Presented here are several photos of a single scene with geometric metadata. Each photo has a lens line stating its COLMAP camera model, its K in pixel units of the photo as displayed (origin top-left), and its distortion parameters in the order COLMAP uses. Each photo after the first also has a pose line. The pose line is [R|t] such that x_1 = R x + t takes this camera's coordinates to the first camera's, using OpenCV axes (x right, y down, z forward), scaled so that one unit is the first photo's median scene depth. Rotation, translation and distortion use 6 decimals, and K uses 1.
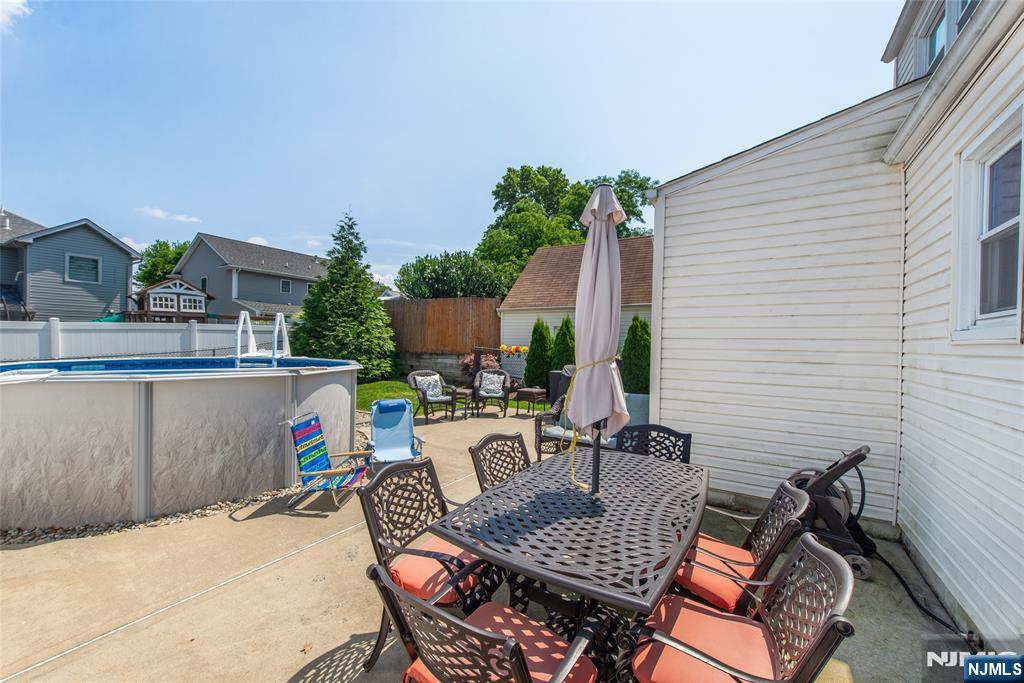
lens RADIAL K [[408.8, 0, 507.1], [0, 408.8, 340.2], [0, 0, 1]] dist [0.014867, -0.000588]
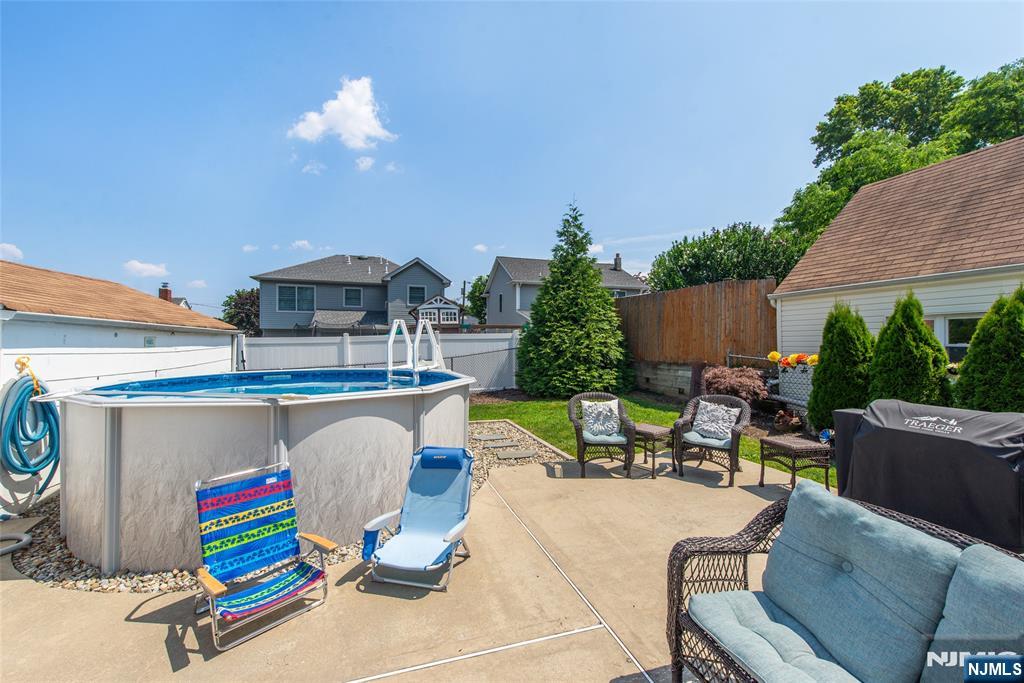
lens RADIAL K [[411.4, 0, 512.0], [0, 411.4, 341.5], [0, 0, 1]] dist [0.026935, -0.011968]
pose [[0.762916, -0.020698, -0.646166, 0.086341], [0.016780, 0.999785, -0.012214, -0.003123], [0.646280, -0.001525, 0.763099, 0.245522]]
